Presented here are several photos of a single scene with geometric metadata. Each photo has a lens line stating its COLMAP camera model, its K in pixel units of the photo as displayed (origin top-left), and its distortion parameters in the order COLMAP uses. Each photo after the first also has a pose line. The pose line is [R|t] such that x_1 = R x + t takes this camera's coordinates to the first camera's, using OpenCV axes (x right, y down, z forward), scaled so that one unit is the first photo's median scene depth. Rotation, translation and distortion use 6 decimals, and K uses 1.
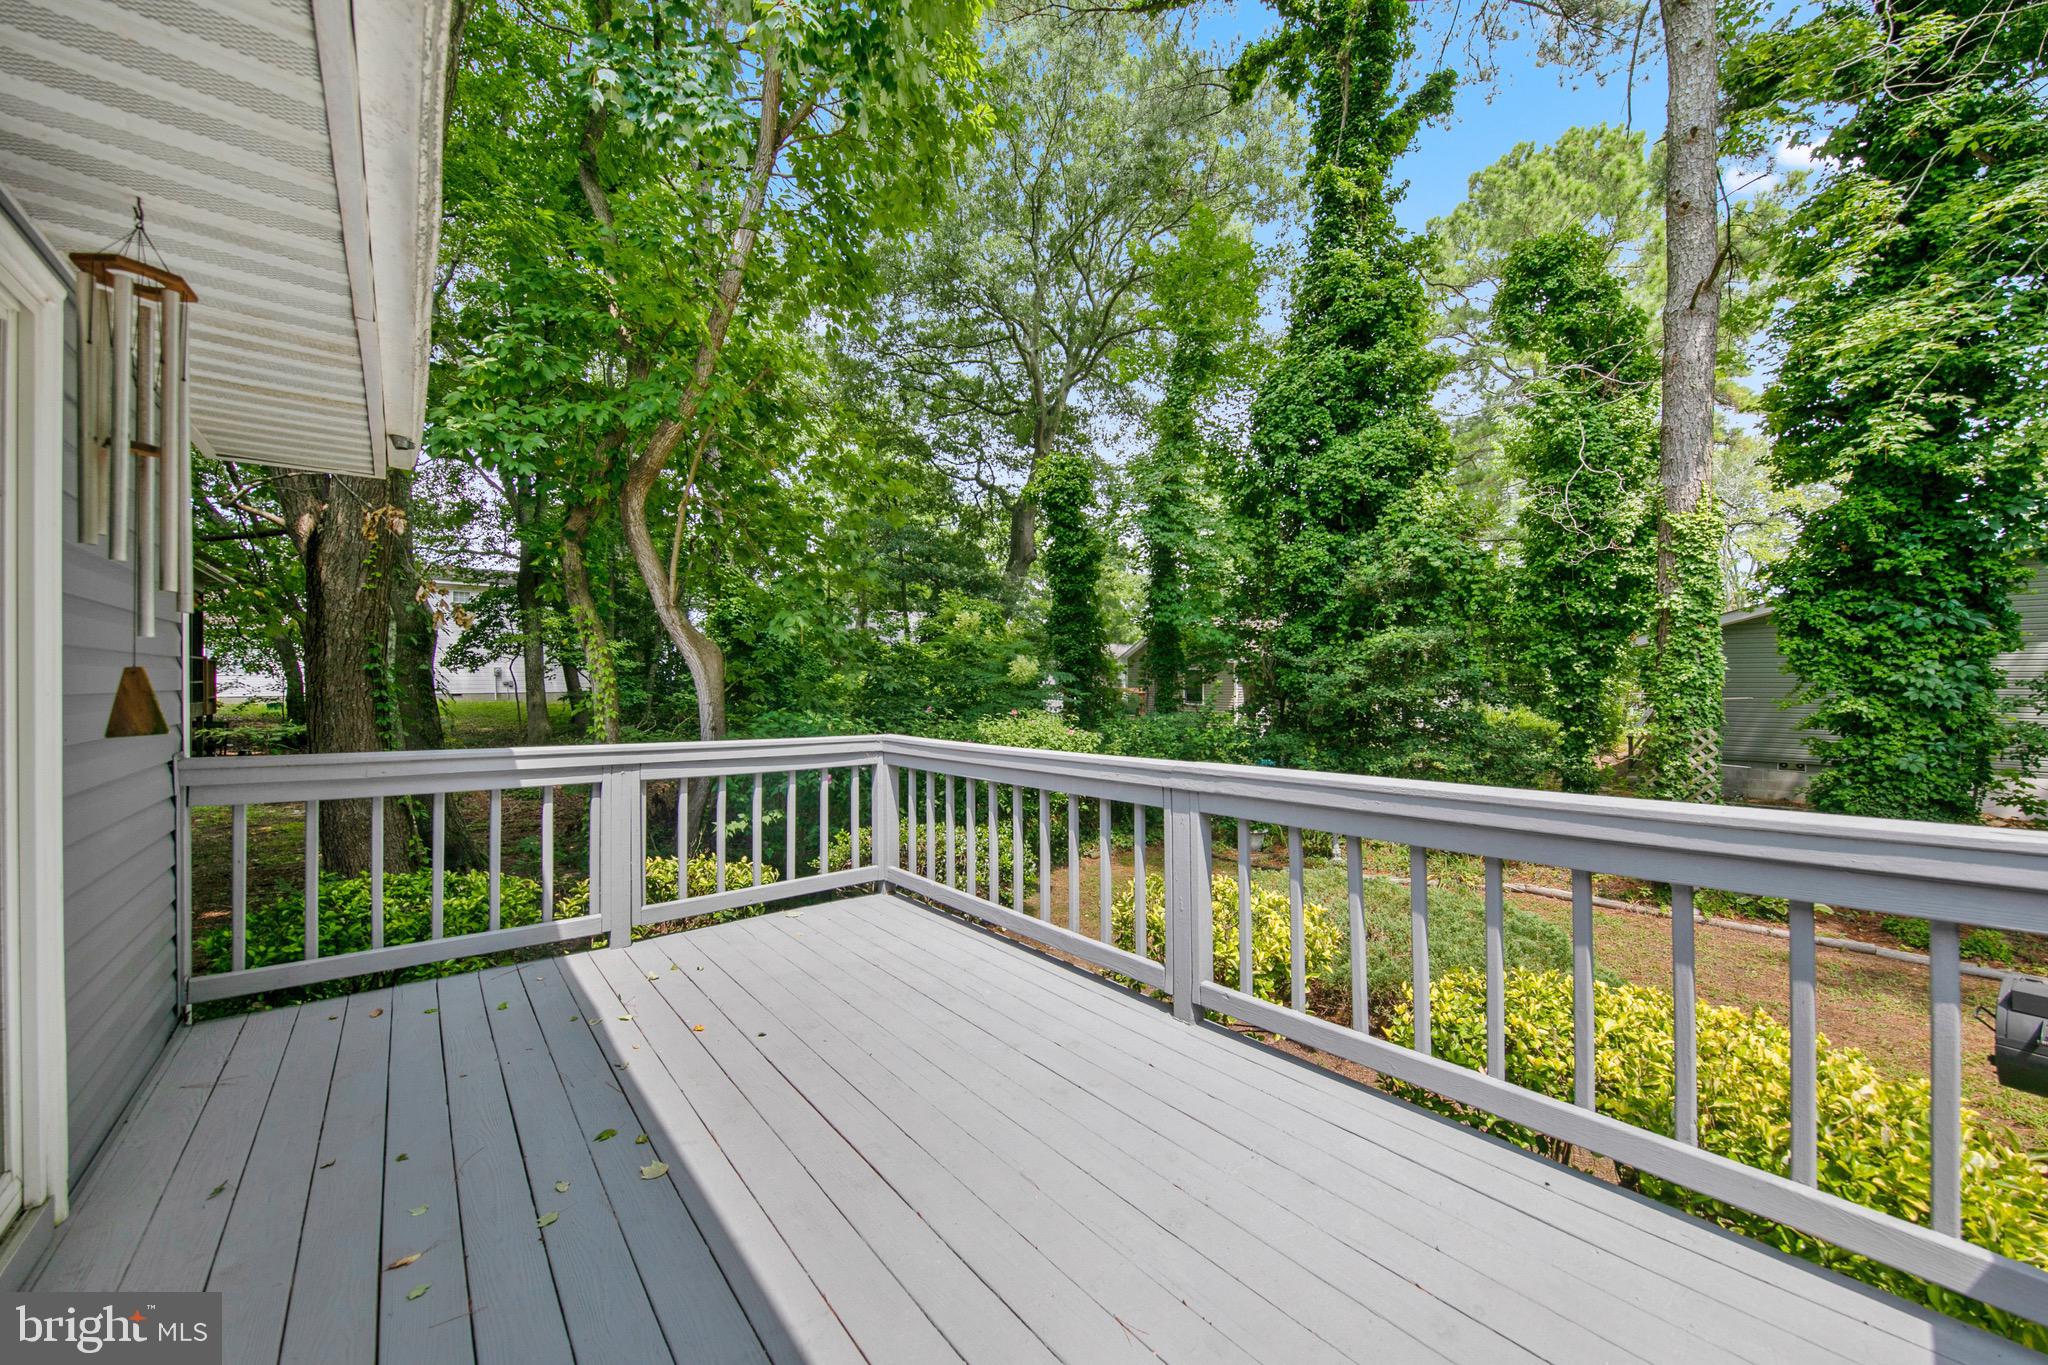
lens RADIAL K [[746.8, 0, 1014.4], [0, 746.8, 678.6], [0, 0, 1]] dist [0.000477, 0.000015]
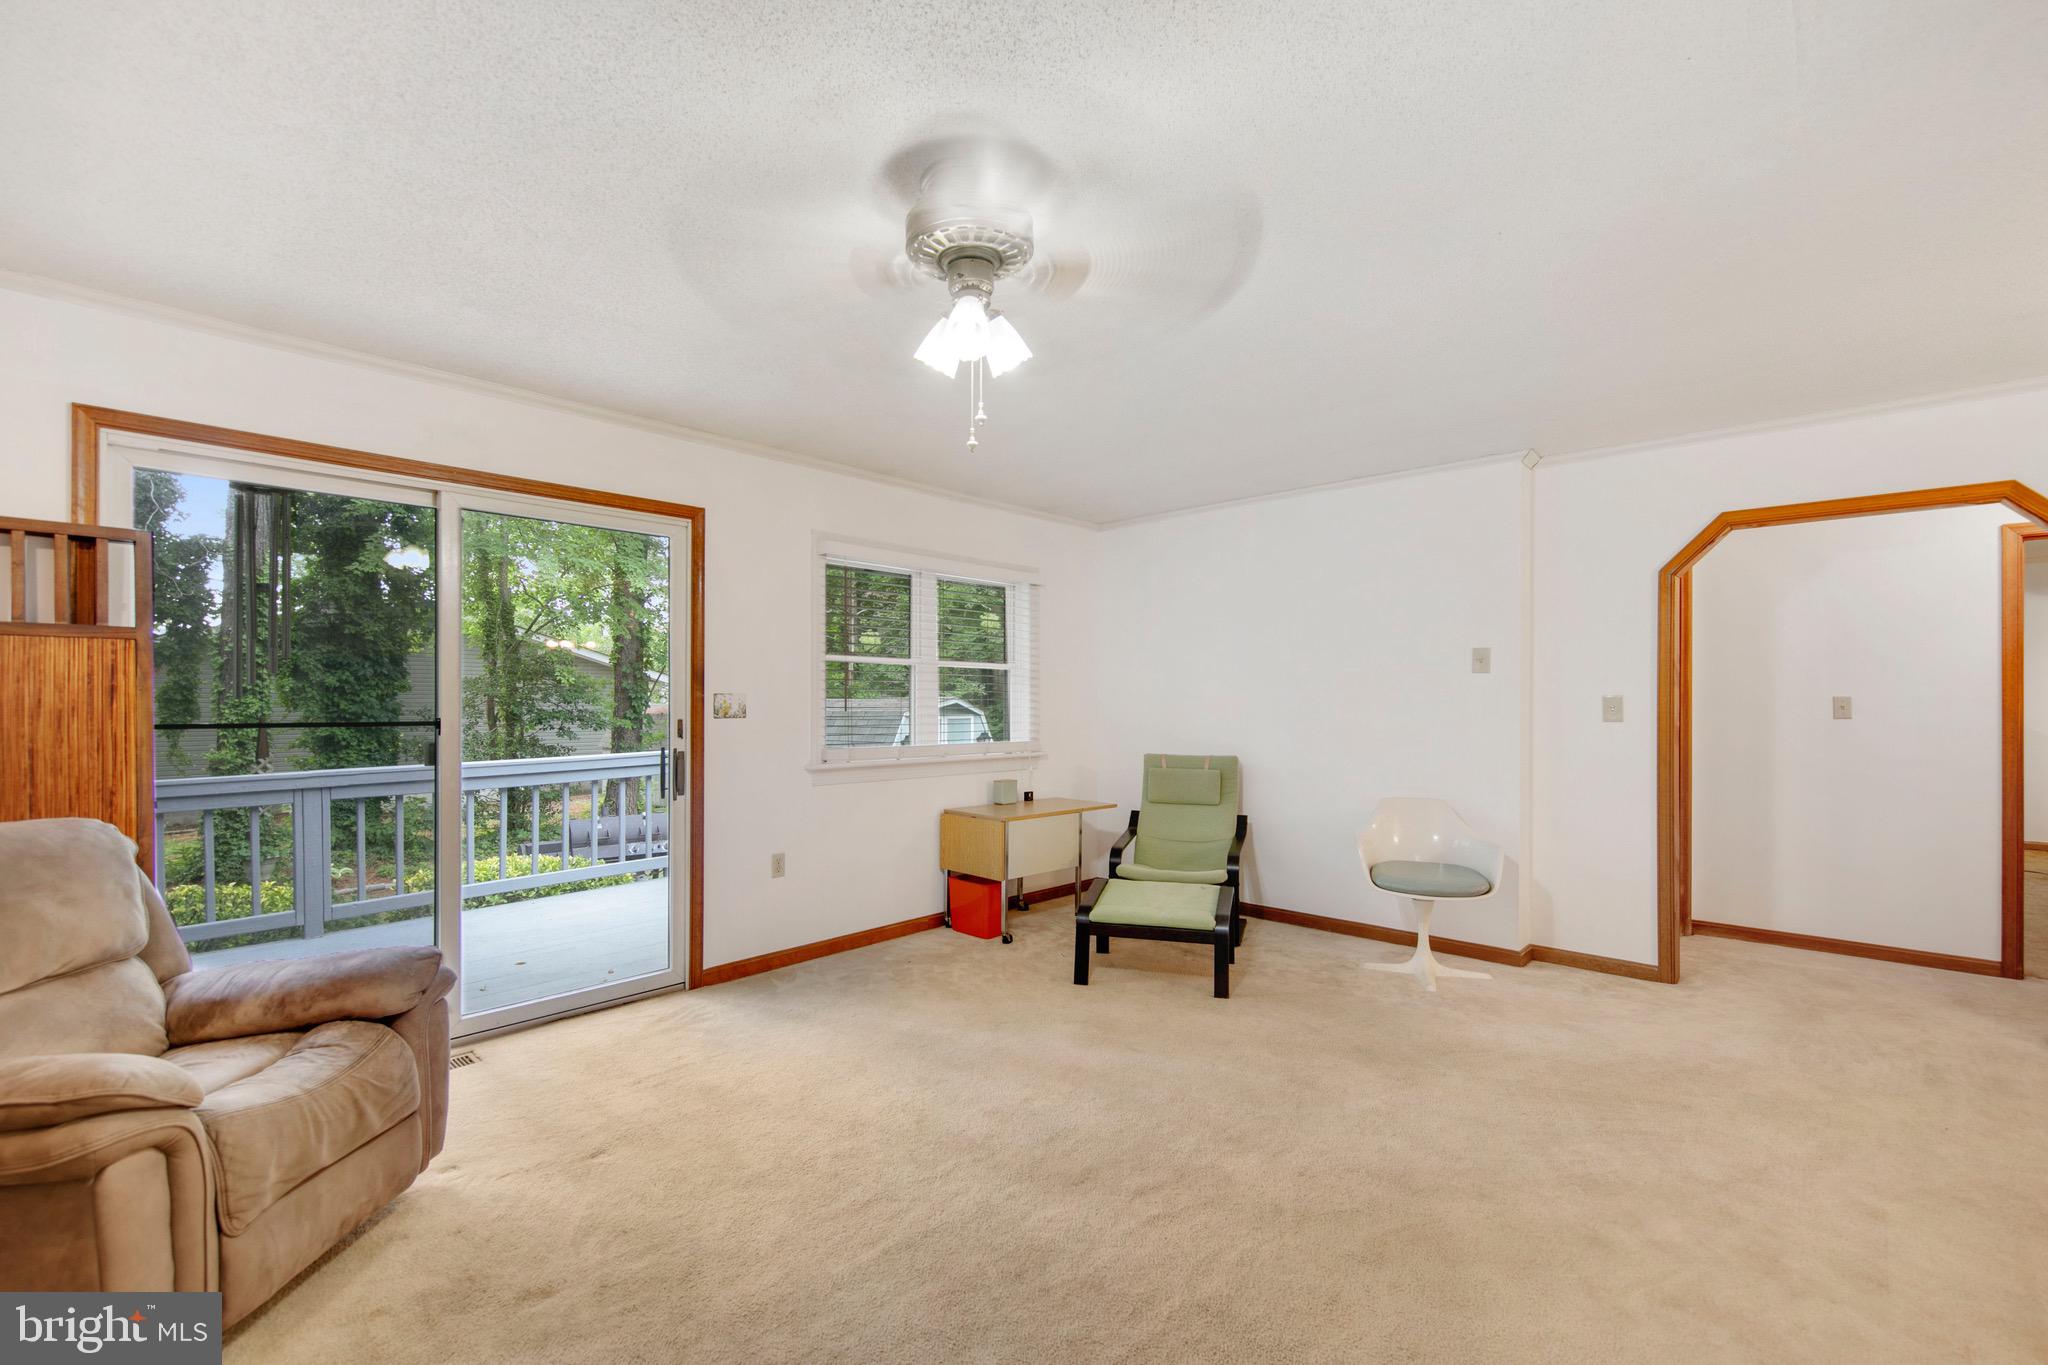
lens RADIAL K [[880.1, 0, 1035.2], [0, 880.1, 680.3], [0, 0, 1]] dist [0.003590, -0.000403]
pose [[-0.131356, 0.029806, 0.990887, -0.637132], [-0.003147, 0.999530, -0.030483, -0.009148], [-0.991330, -0.007123, -0.131200, -0.067445]]
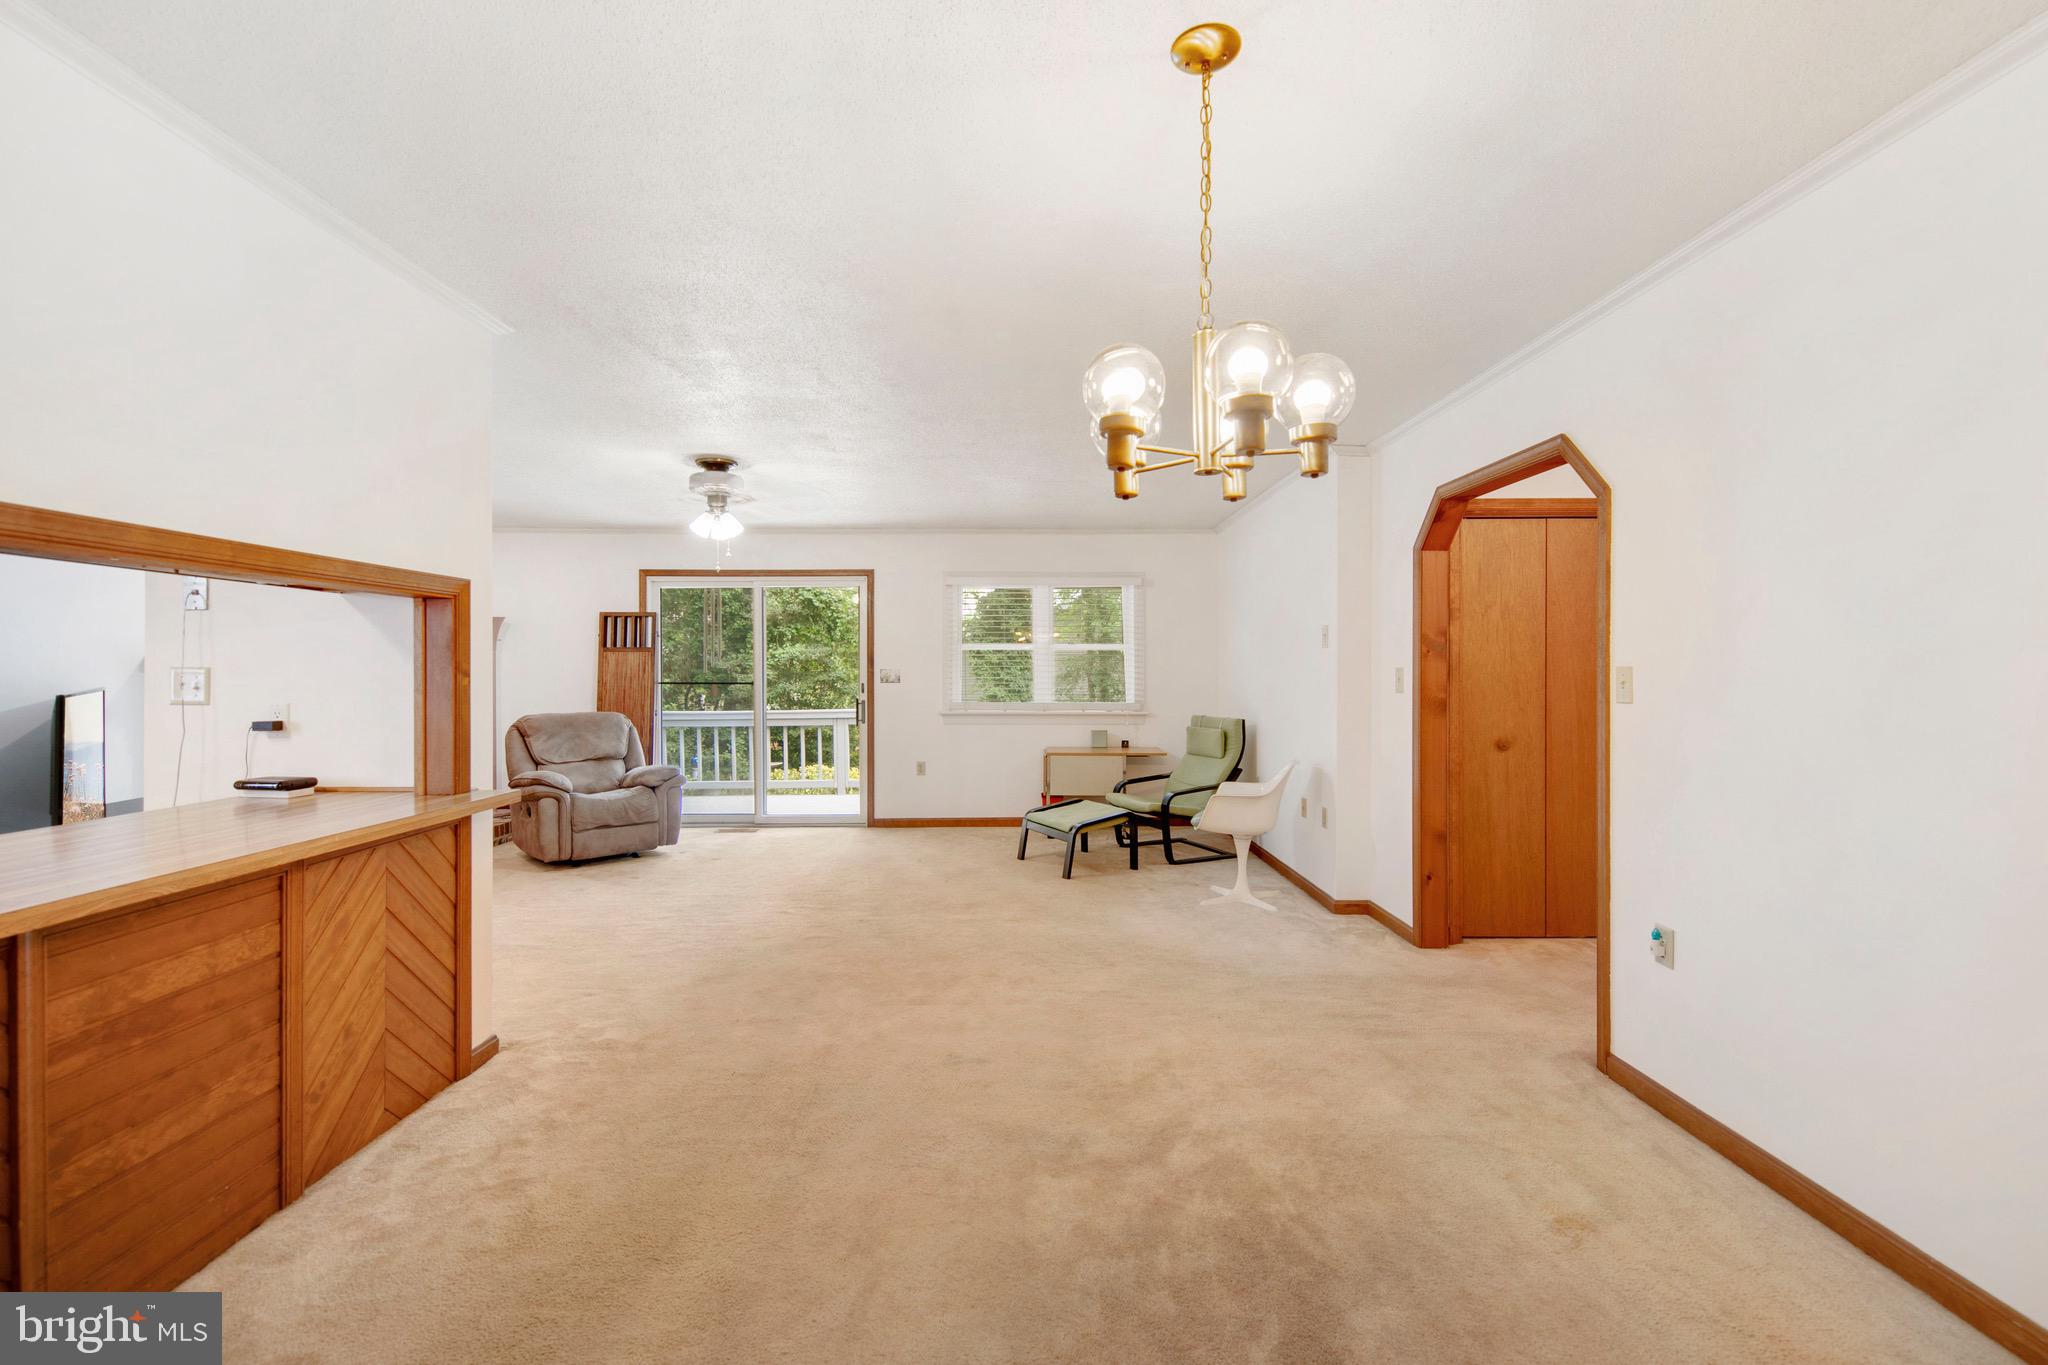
lens RADIAL K [[869.1, 0, 1034.5], [0, 869.1, 671.5], [0, 0, 1]] dist [0.017863, -0.007296]
pose [[0.623453, 0.005308, 0.781843, -0.718842], [-0.004329, 0.999985, -0.003337, -0.011596], [-0.781849, -0.001304, 0.623466, -0.613132]]
